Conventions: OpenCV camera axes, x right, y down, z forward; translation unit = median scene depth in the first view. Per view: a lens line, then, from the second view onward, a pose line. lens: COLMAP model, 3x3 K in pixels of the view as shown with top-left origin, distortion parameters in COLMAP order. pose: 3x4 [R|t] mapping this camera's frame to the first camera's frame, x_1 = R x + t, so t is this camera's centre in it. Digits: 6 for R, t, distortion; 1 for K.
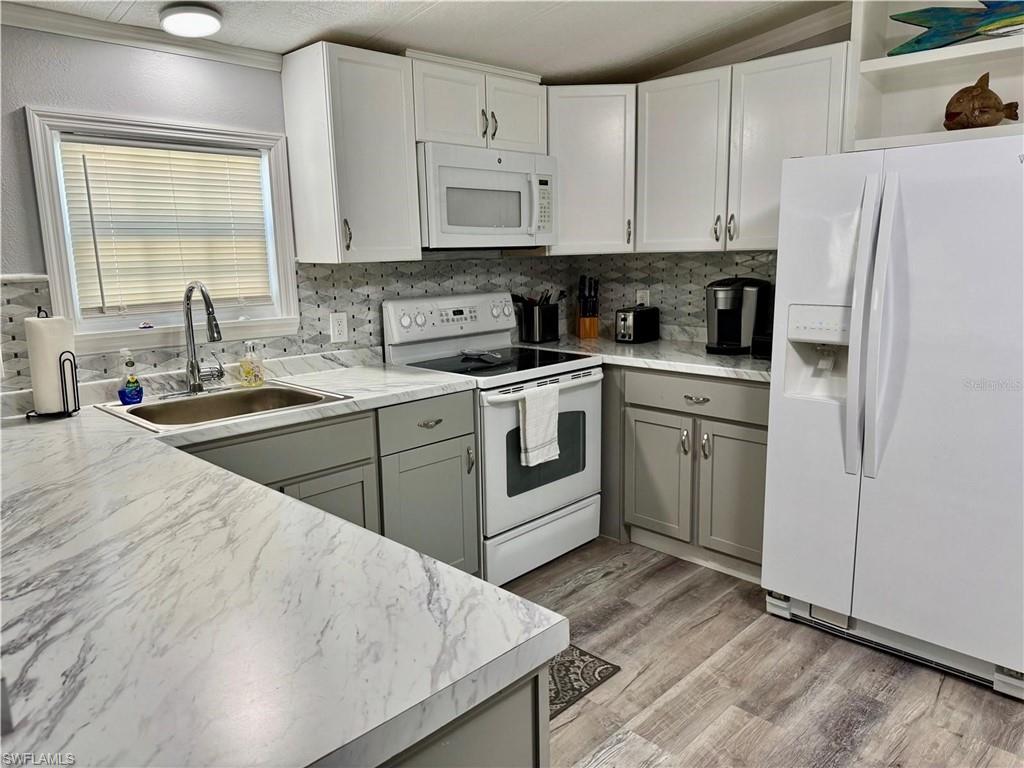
lens RADIAL K [[715.3, 0, 512.0], [0, 715.3, 384.0], [0, 0, 1]] dist [0.056766, -0.072987]
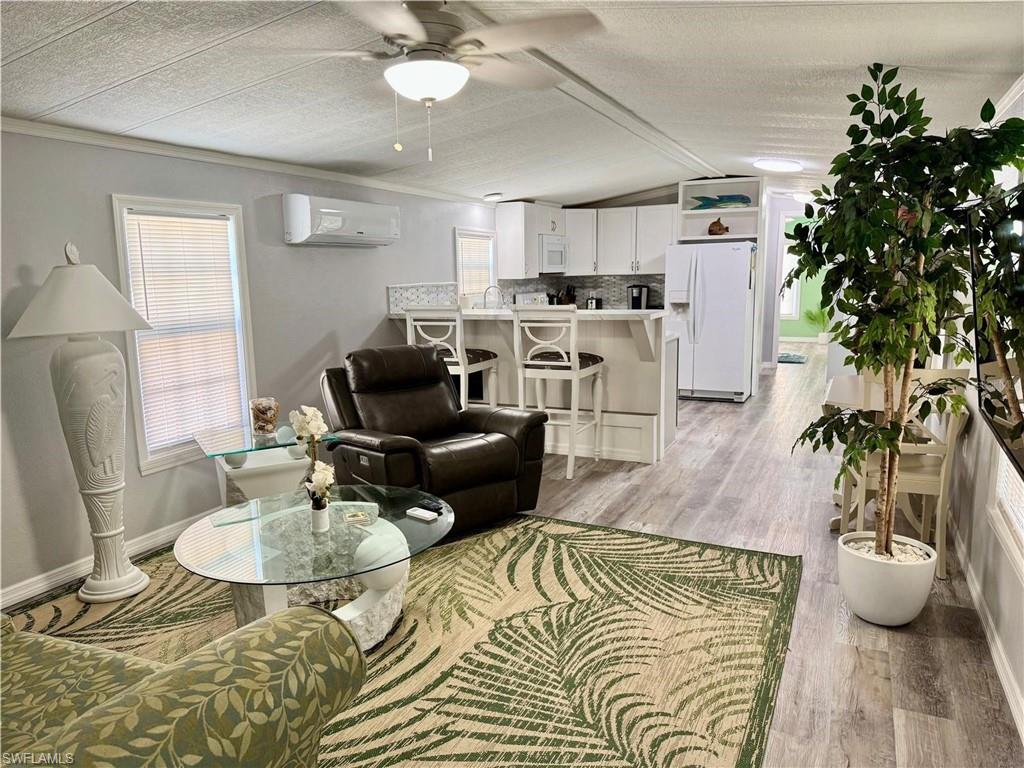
lens RADIAL K [[711.8, 0, 512.0], [0, 711.8, 384.0], [0, 0, 1]] dist [0.146834, -0.279505]
pose [[0.943323, -0.048326, 0.328339, -1.296482], [0.059434, 0.997947, -0.023872, 0.324107], [-0.326511, 0.042033, 0.944258, -1.693817]]
